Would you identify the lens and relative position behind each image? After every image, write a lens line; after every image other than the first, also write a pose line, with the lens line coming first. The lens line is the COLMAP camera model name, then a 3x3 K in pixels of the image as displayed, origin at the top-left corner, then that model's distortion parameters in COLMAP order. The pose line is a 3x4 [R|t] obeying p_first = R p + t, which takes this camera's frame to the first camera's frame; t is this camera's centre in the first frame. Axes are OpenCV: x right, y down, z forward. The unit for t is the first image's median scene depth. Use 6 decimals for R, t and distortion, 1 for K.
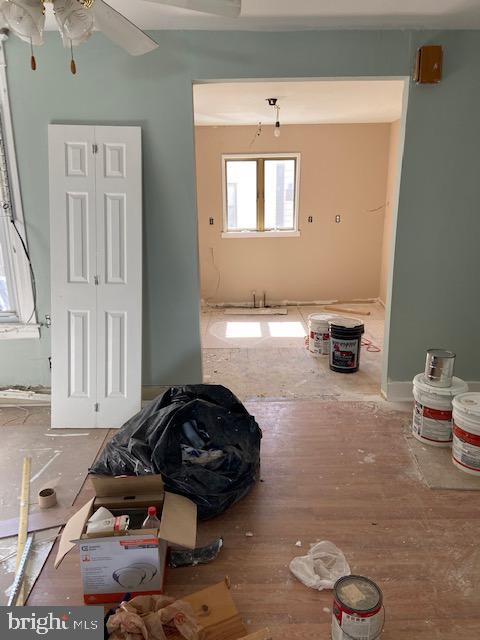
lens RADIAL K [[484.8, 0, 246.6], [0, 484.8, 319.0], [0, 0, 1]] dist [0.069095, -0.065931]
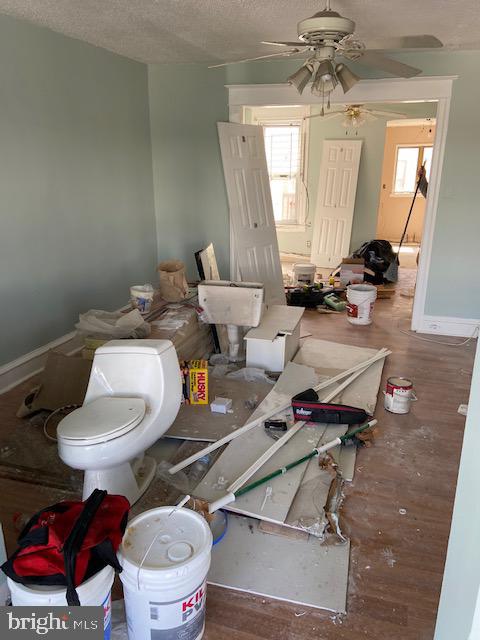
lens RADIAL K [[484.8, 0, 238.1], [0, 484.8, 323.2], [0, 0, 1]] dist [0.069095, -0.065931]
pose [[0.943277, 0.107238, -0.314210, 0.030060], [-0.090527, 0.993614, 0.067347, 0.194787], [0.319426, -0.035082, 0.946962, -0.747322]]
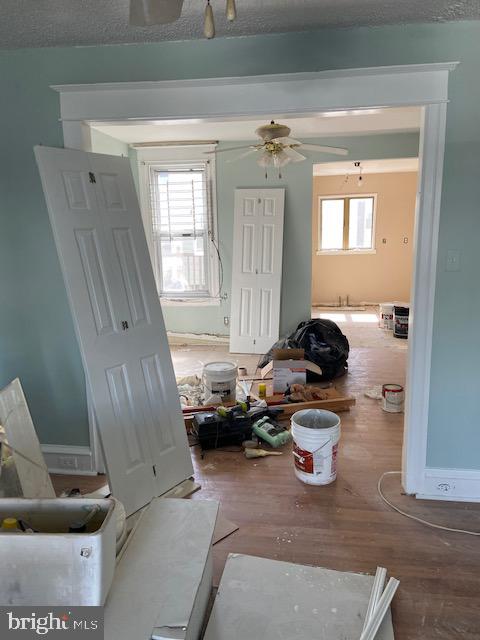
lens RADIAL K [[484.8, 0, 239.6], [0, 484.8, 317.9], [0, 0, 1]] dist [0.069095, -0.065931]
pose [[0.985223, 0.019041, -0.170215, -0.030087], [-0.029323, 0.997880, -0.058096, 0.103158], [0.168748, 0.062228, 0.983693, -0.402999]]
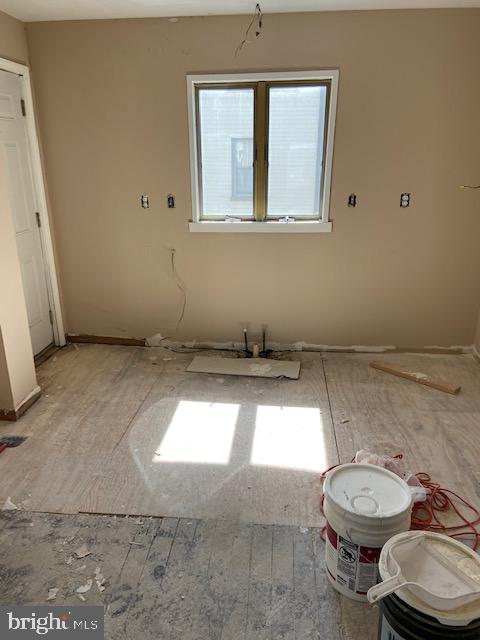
lens RADIAL K [[484.8, 0, 238.3], [0, 484.8, 318.3], [0, 0, 1]] dist [0.069095, -0.065931]
pose [[0.993815, 0.040734, -0.103305, 0.071467], [-0.033030, 0.996620, 0.075218, -0.119349], [0.106019, -0.071341, 0.991802, 0.470846]]
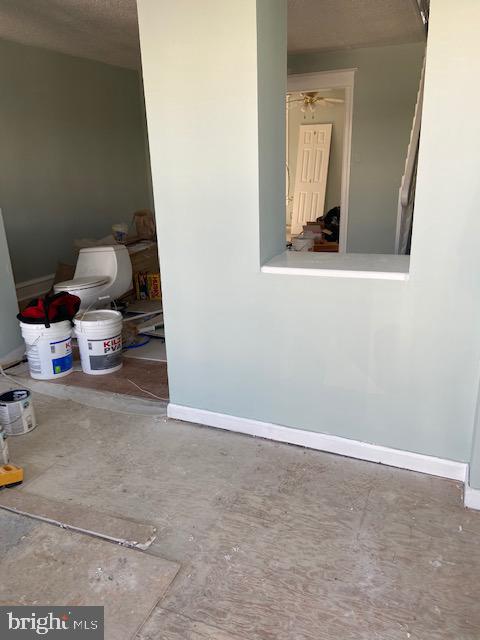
lens RADIAL K [[484.8, 0, 227.7], [0, 484.8, 325.8], [0, 0, 1]] dist [0.069095, -0.065931]
pose [[0.905864, 0.110450, -0.408914, 0.262112], [-0.082259, 0.992897, 0.085960, 0.283305], [0.415504, -0.044232, 0.908515, -0.930874]]
